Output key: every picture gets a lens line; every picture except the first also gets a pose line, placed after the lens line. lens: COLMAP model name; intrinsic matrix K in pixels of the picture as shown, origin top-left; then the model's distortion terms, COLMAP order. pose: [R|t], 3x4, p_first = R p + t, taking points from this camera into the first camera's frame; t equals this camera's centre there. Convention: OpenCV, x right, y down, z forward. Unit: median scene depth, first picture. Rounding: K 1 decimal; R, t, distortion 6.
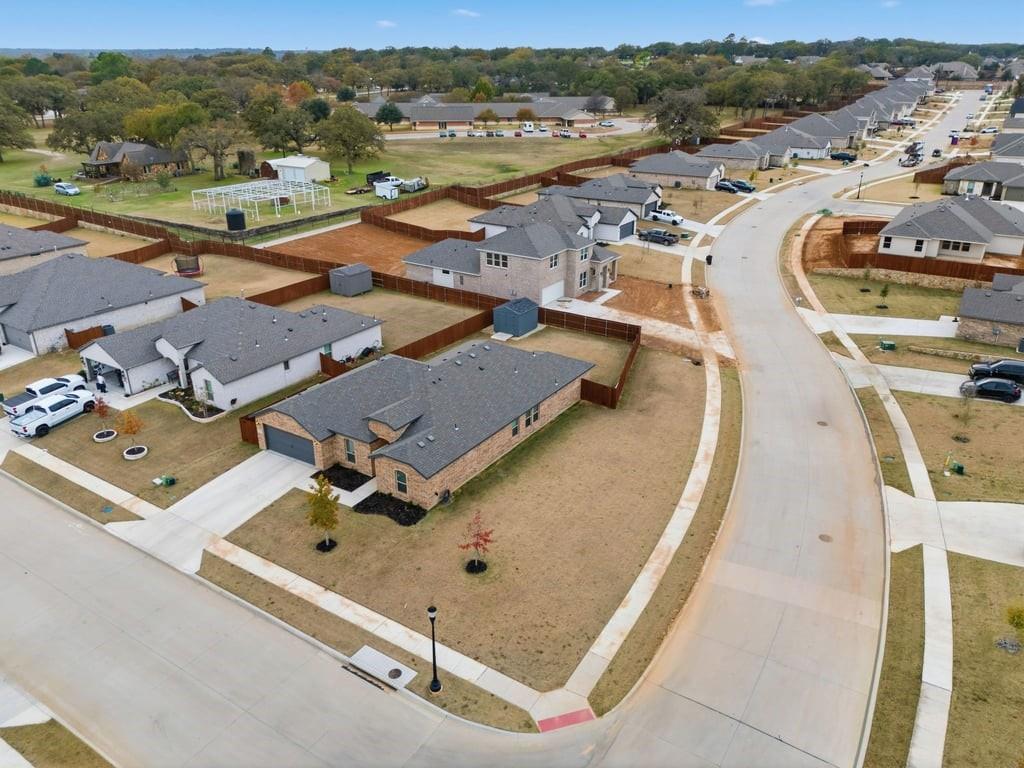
lens RADIAL K [[736.1, 0, 512.0], [0, 736.1, 384.0], [0, 0, 1]] dist [0.064813, -0.057352]
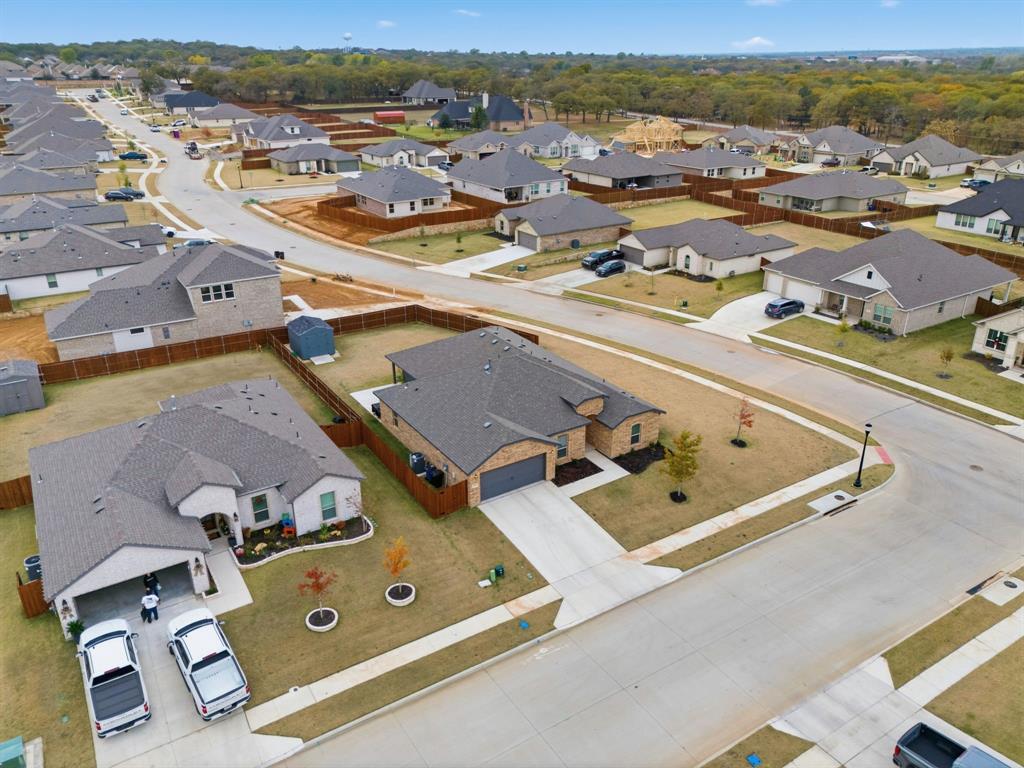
lens RADIAL K [[742.8, 0, 511.5], [0, 742.8, 387.8], [0, 0, 1]] dist [0.073234, -0.066715]
pose [[0.426790, -0.365731, 0.827098, -0.646562], [0.365630, 0.906278, 0.212075, -0.134698], [-0.827143, 0.211900, 0.520512, 0.318818]]
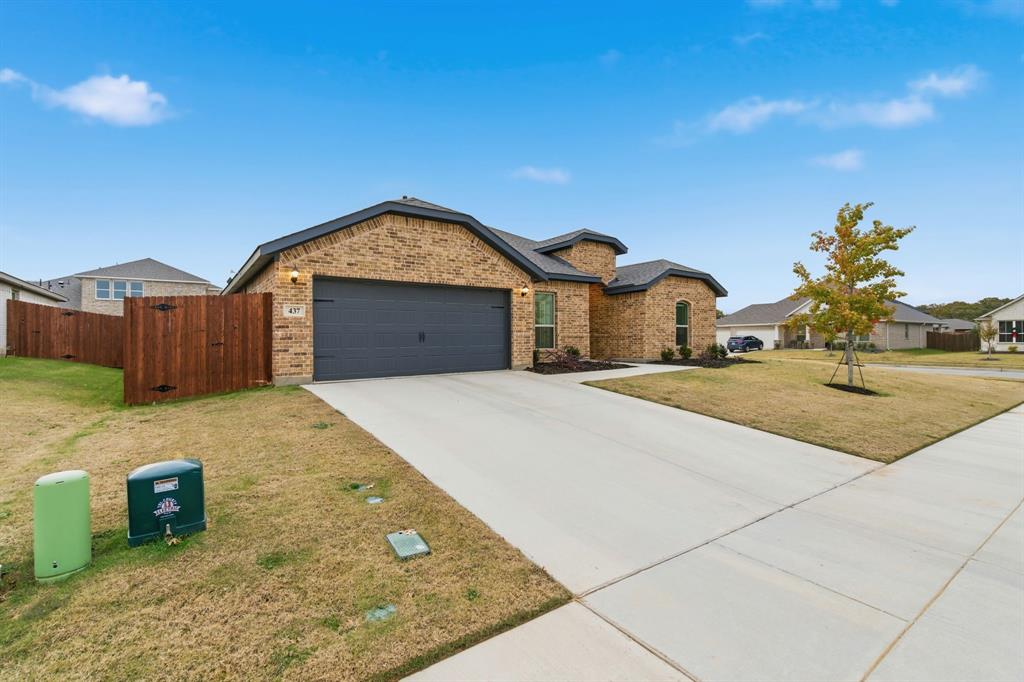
lens RADIAL K [[456.6, 0, 507.5], [0, 456.6, 342.5], [0, 0, 1]] dist [0.000199, -0.000193]
pose [[0.383358, -0.011512, 0.923528, -0.303728], [0.374582, 0.915932, -0.144072, 0.083984], [-0.844230, 0.401169, 0.355442, 0.569084]]
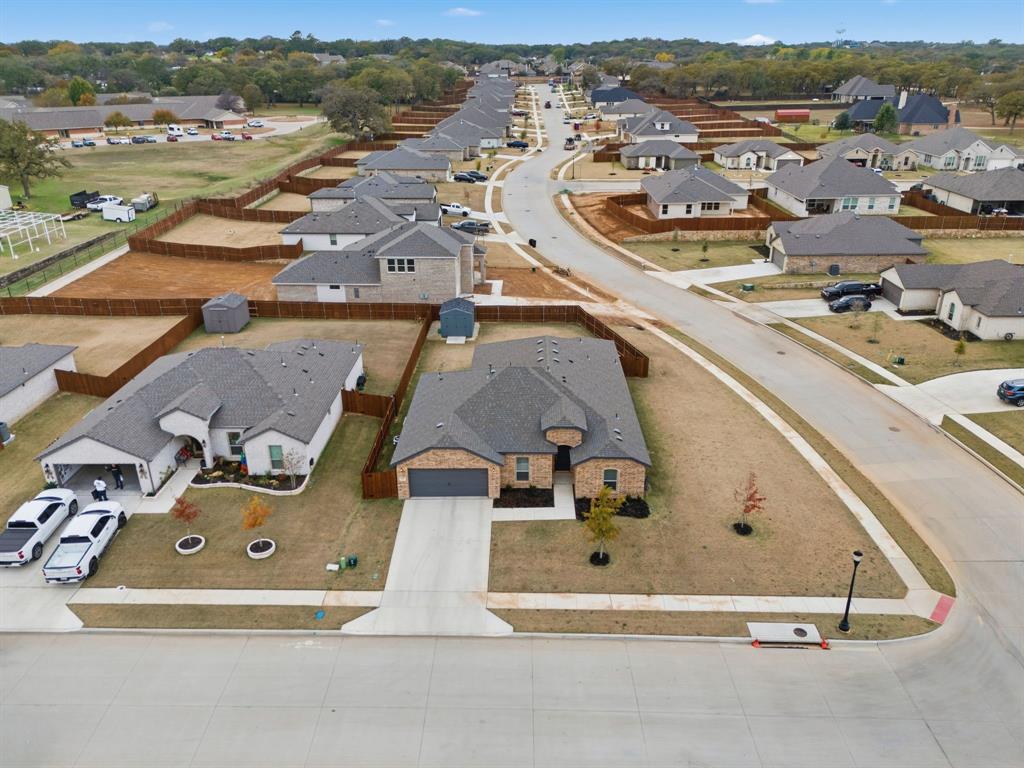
lens RADIAL K [[742.8, 0, 511.5], [0, 742.8, 387.8], [0, 0, 1]] dist [0.073234, -0.066715]
pose [[0.851814, -0.216454, 0.477033, -0.406635], [0.215026, 0.974862, 0.058383, -0.042074], [-0.477679, 0.052844, 0.876944, 0.105602]]
